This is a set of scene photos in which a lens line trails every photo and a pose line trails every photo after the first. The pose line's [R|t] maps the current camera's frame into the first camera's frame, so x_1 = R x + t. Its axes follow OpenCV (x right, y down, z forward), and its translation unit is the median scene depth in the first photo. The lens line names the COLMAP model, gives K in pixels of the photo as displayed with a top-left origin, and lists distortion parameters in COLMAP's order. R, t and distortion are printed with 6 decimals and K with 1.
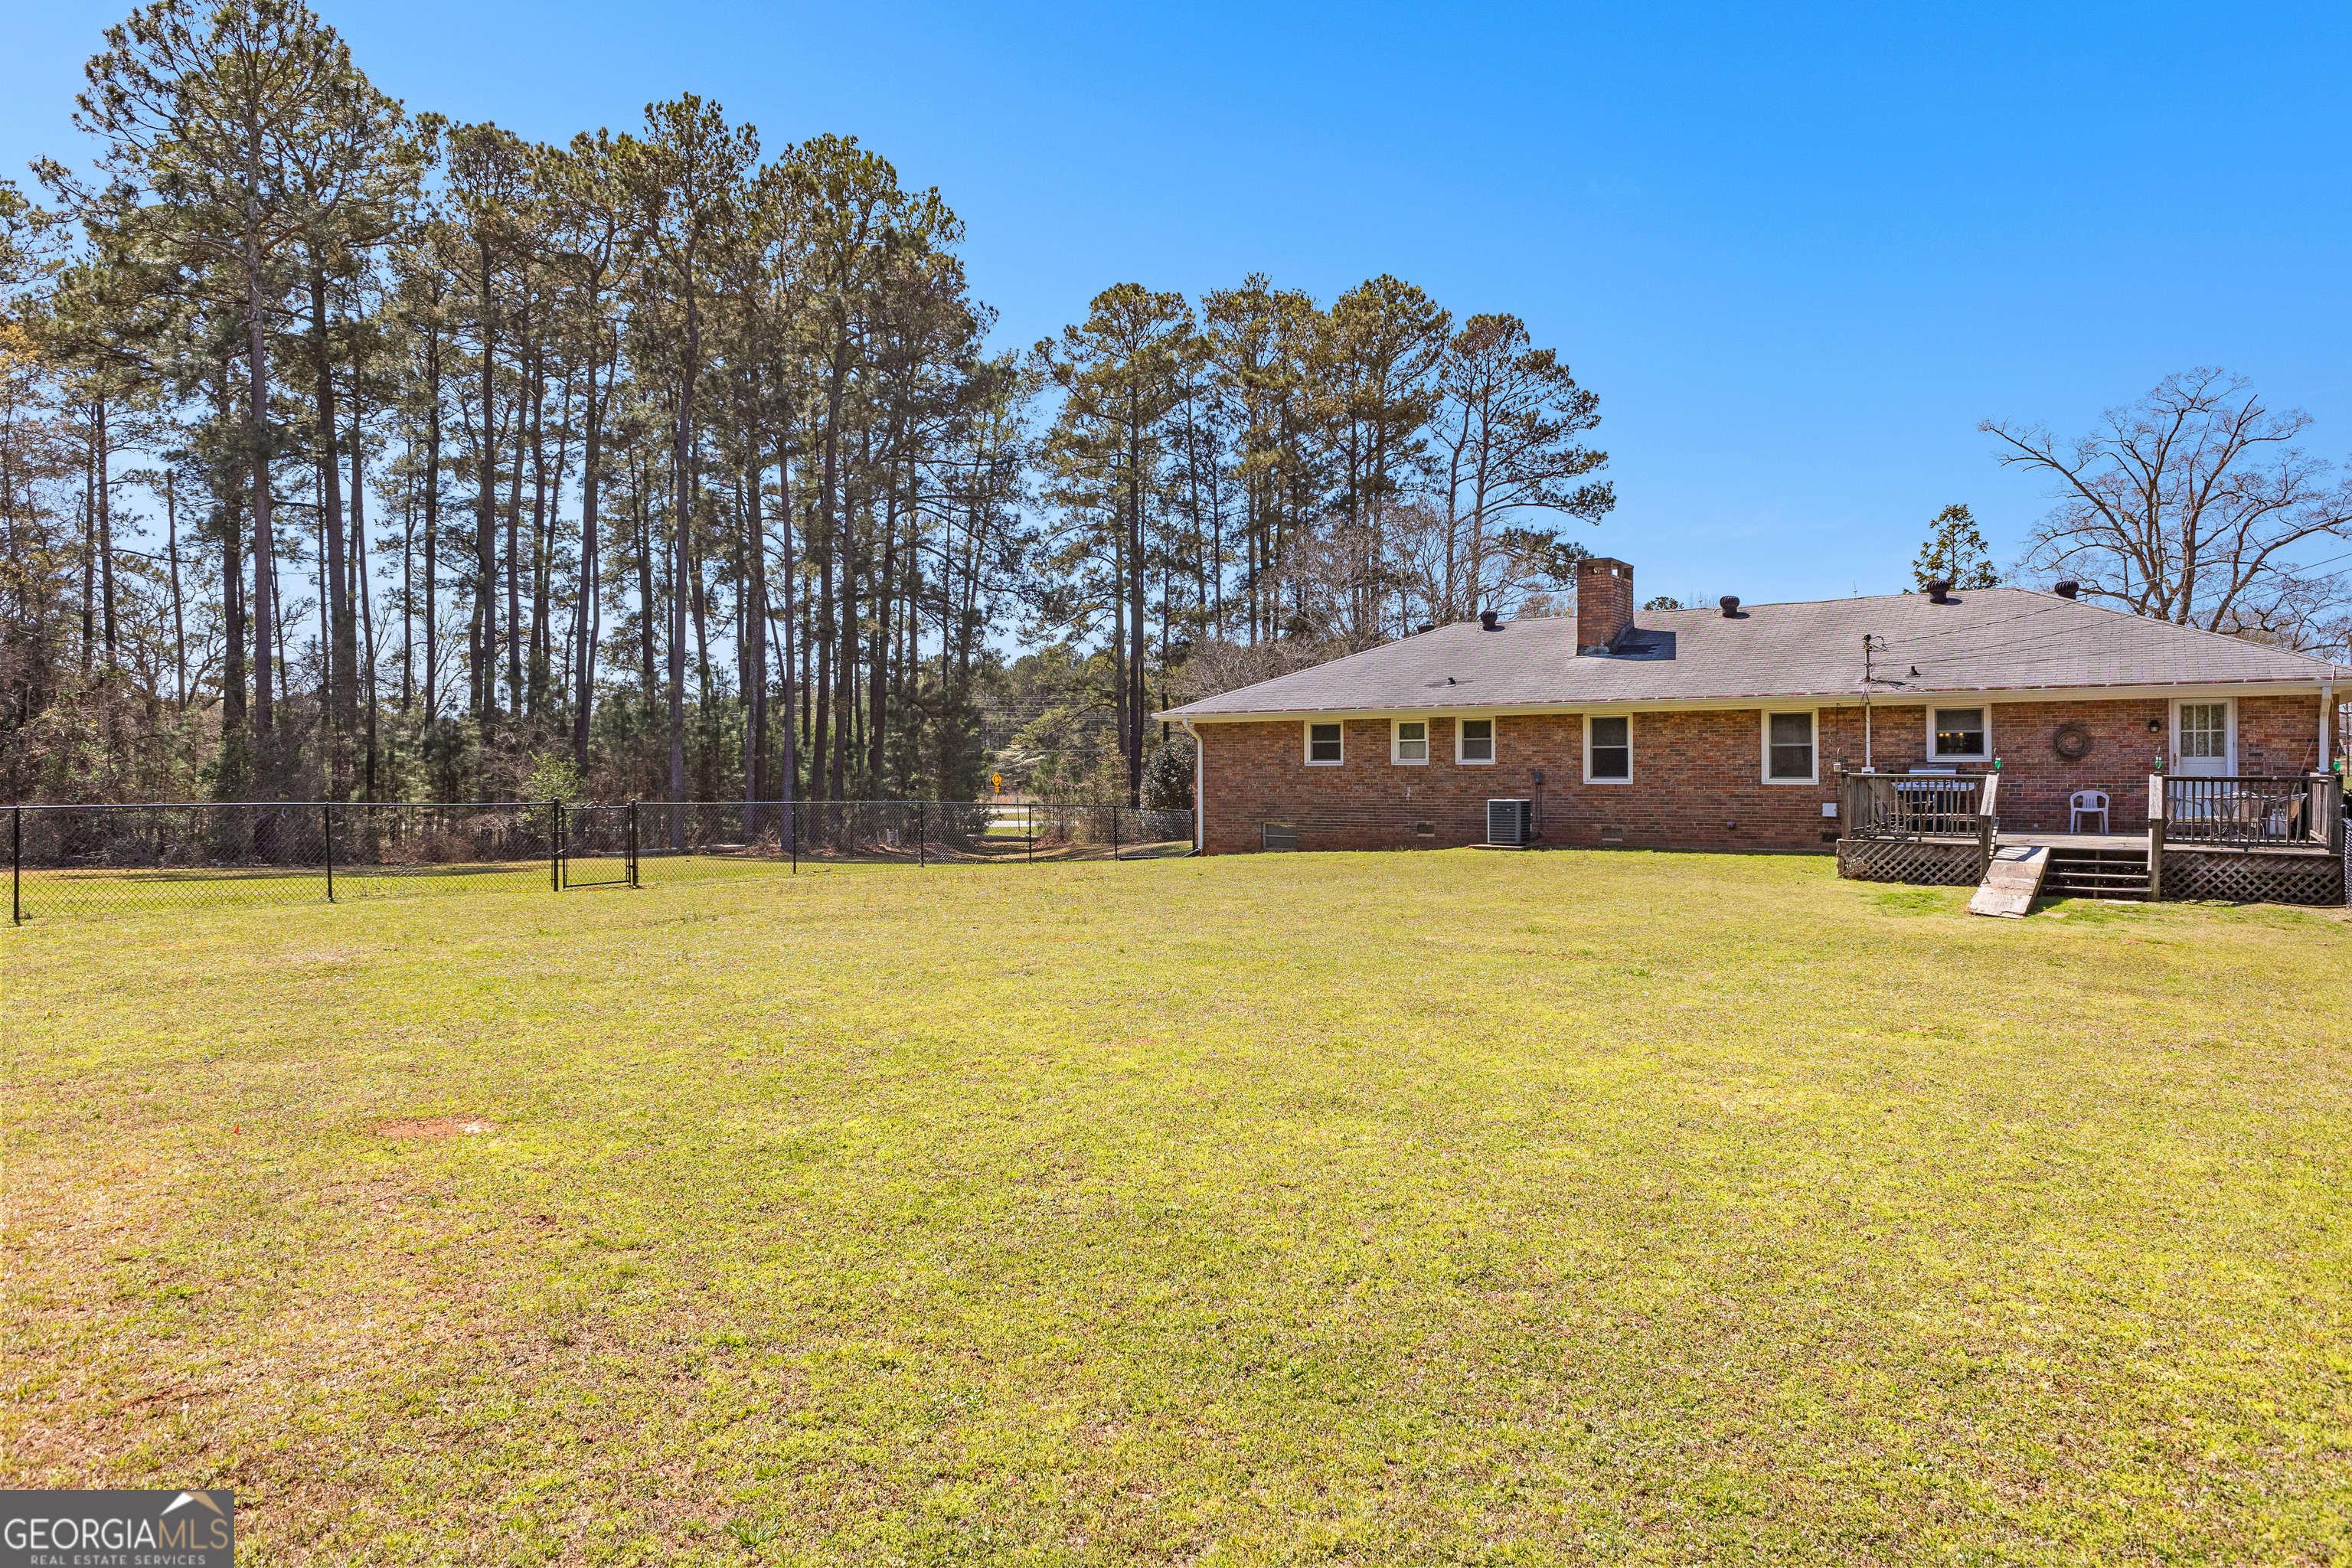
lens RADIAL K [[1437.7, 0, 1176.9], [0, 1437.7, 790.0], [0, 0, 1]] dist [-0.002281, 0.000919]
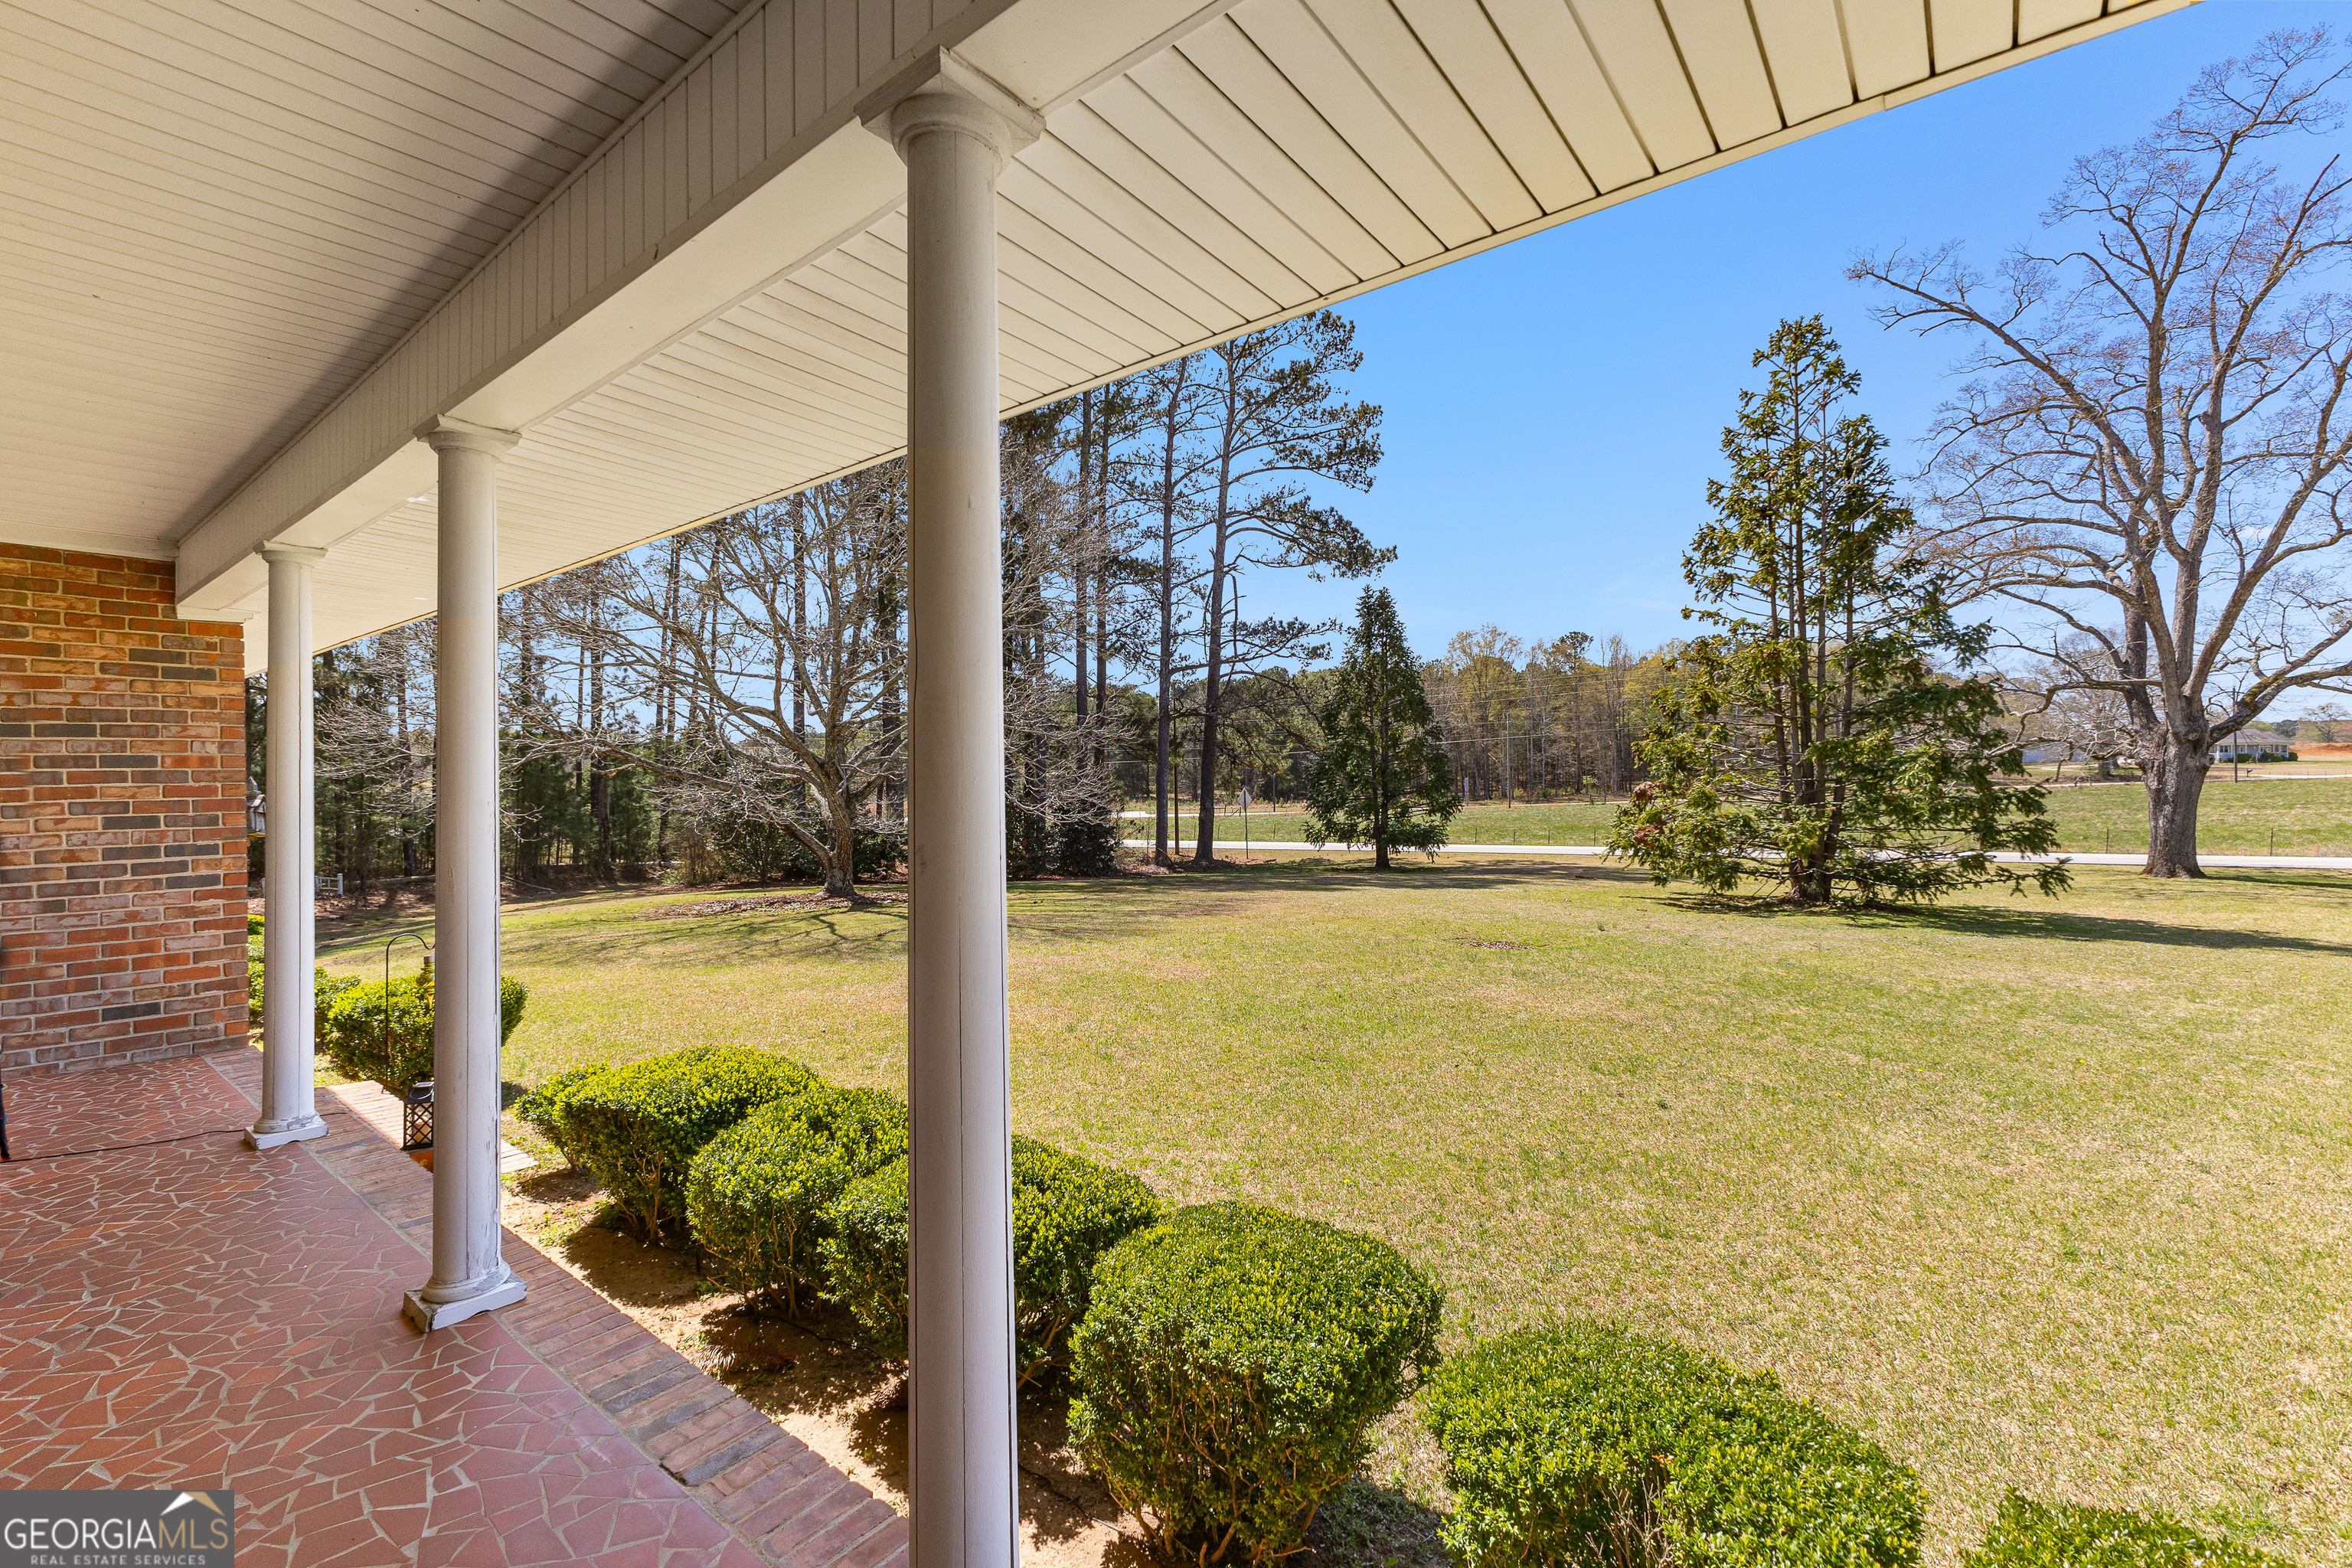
lens RADIAL K [[1014.5, 0, 1180.9], [0, 1014.5, 781.2], [0, 0, 1]] dist [0.006026, -0.002379]
pose [[0.996289, -0.003817, -0.085990, 0.348848], [0.002302, 0.999841, -0.017709, -0.011978], [0.086044, 0.017445, 0.996139, 0.610640]]
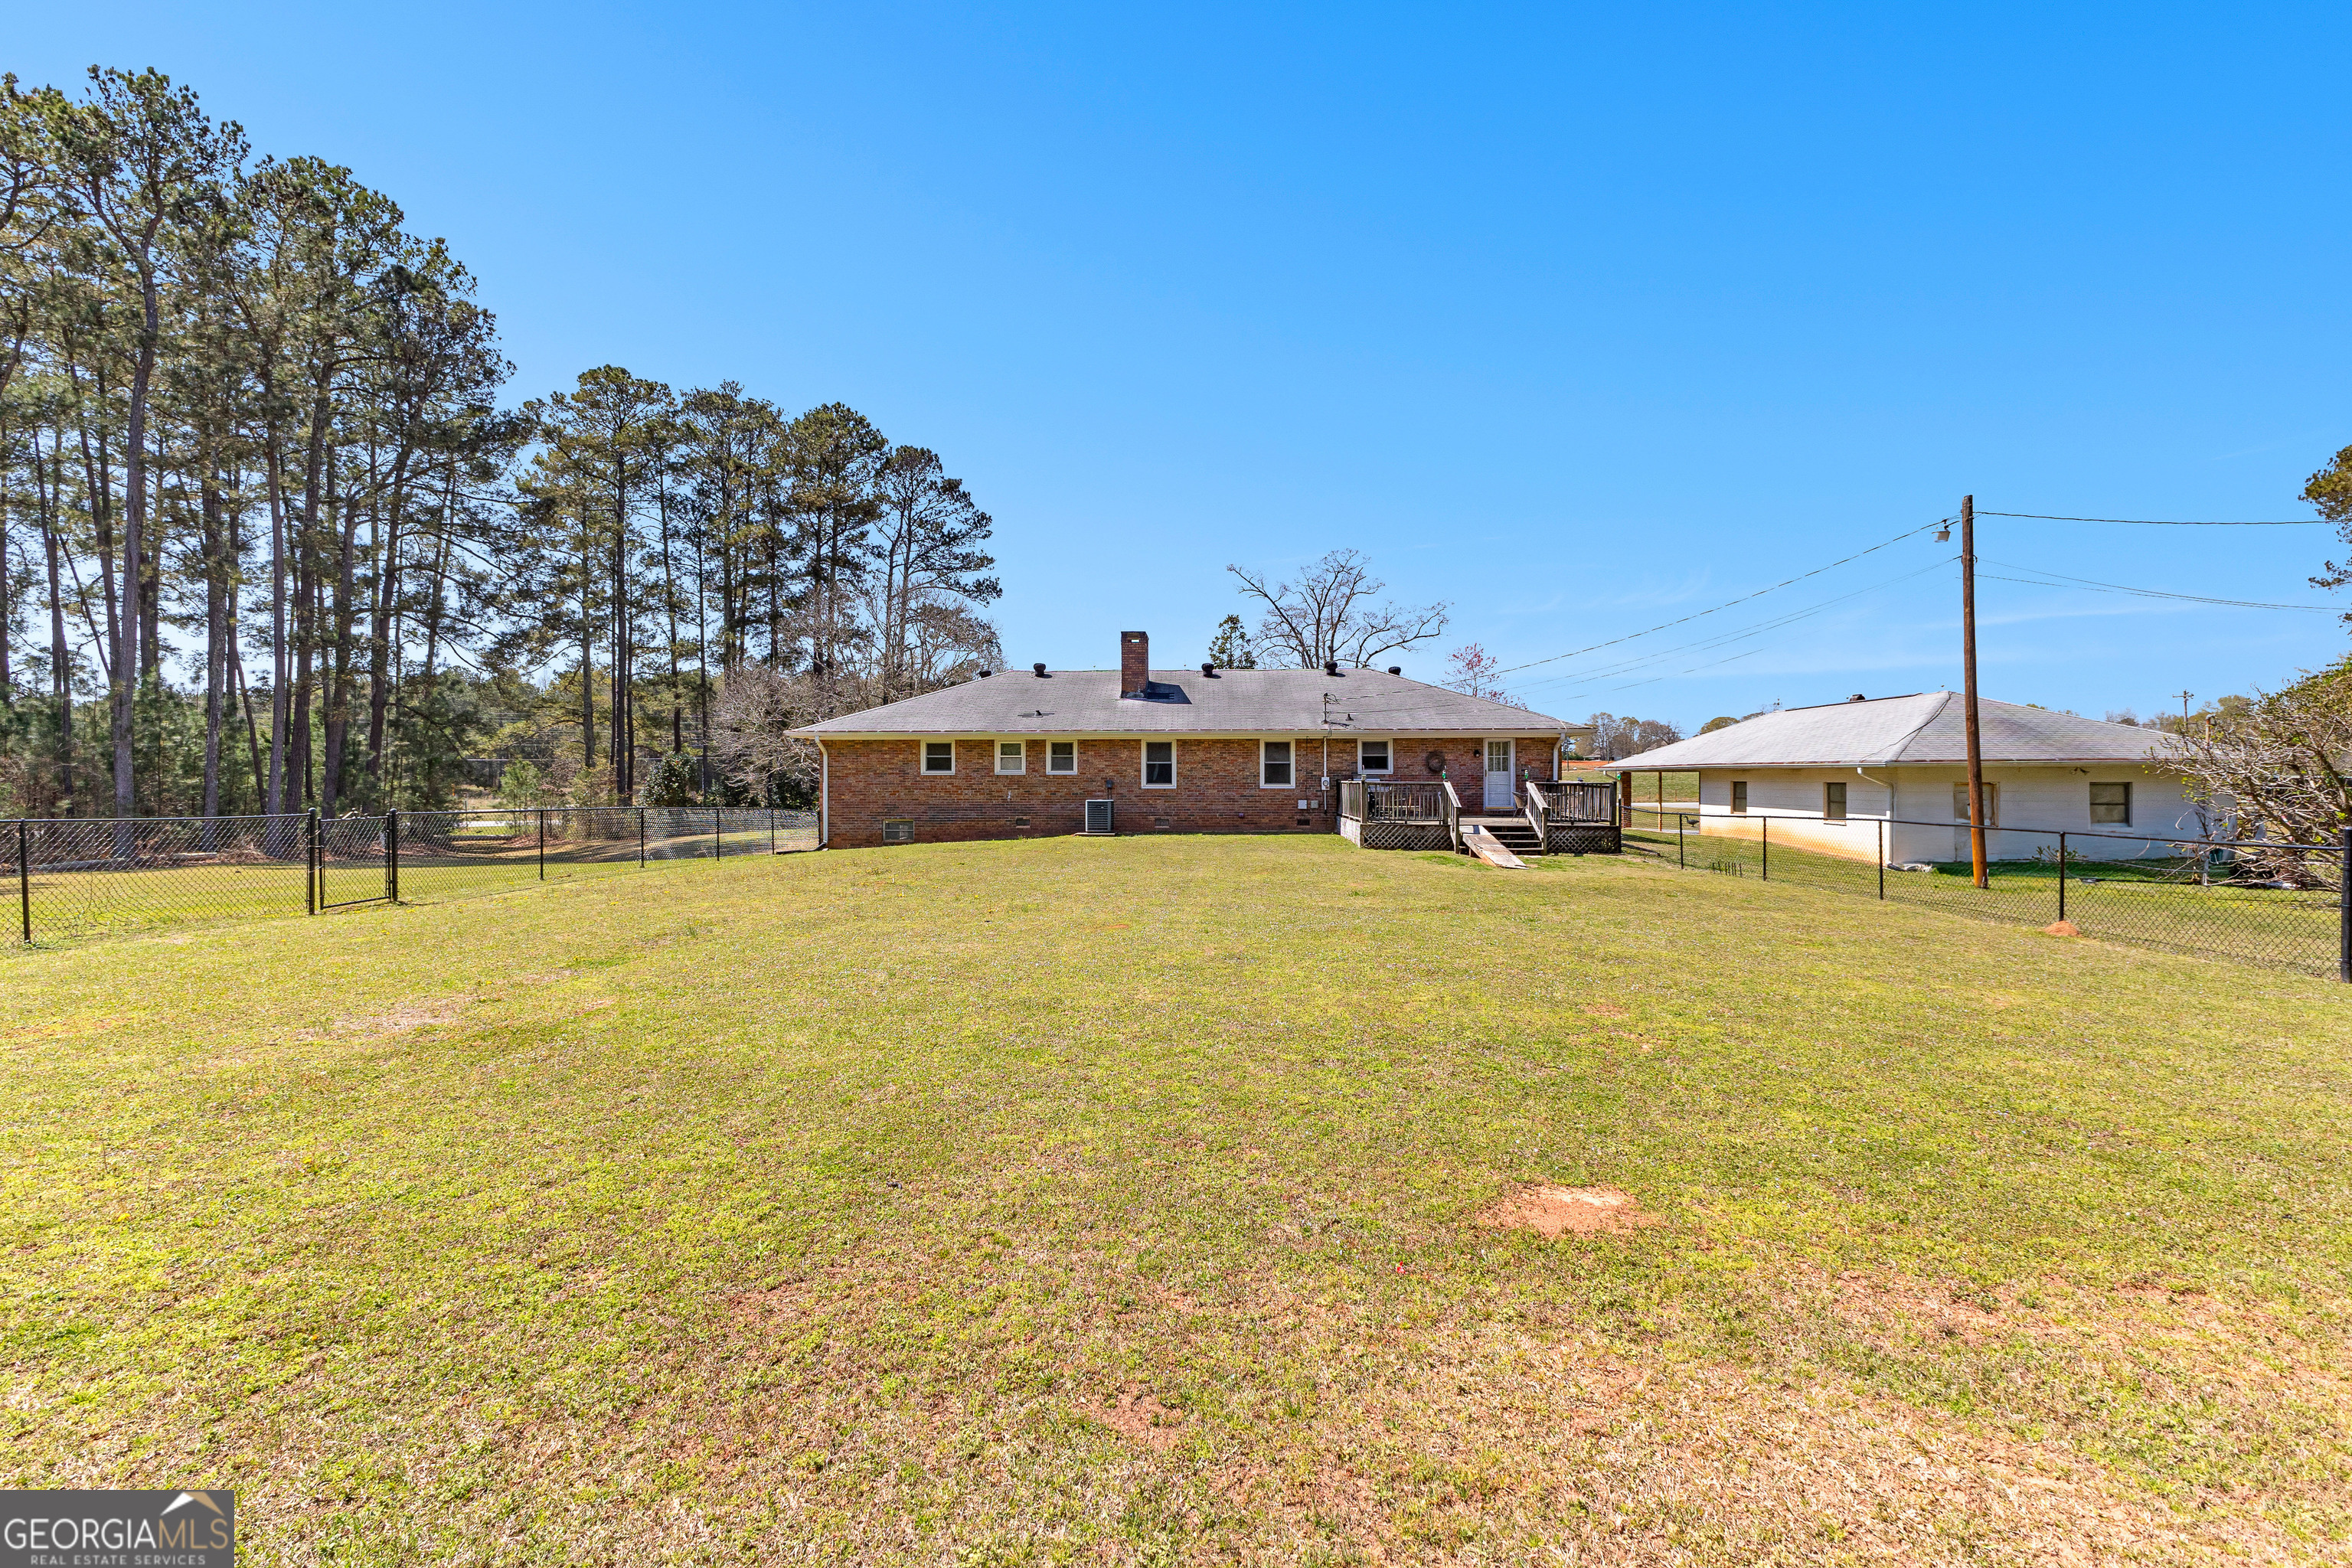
lens RADIAL K [[1014.5, 0, 1176.8], [0, 1014.5, 784.6], [0, 0, 1]] dist [0.006026, -0.002379]
pose [[0.849971, -0.000716, 0.526828, -0.116965], [0.005138, 0.999963, -0.006929, -0.000475], [-0.526804, 0.008596, 0.849943, 0.068375]]
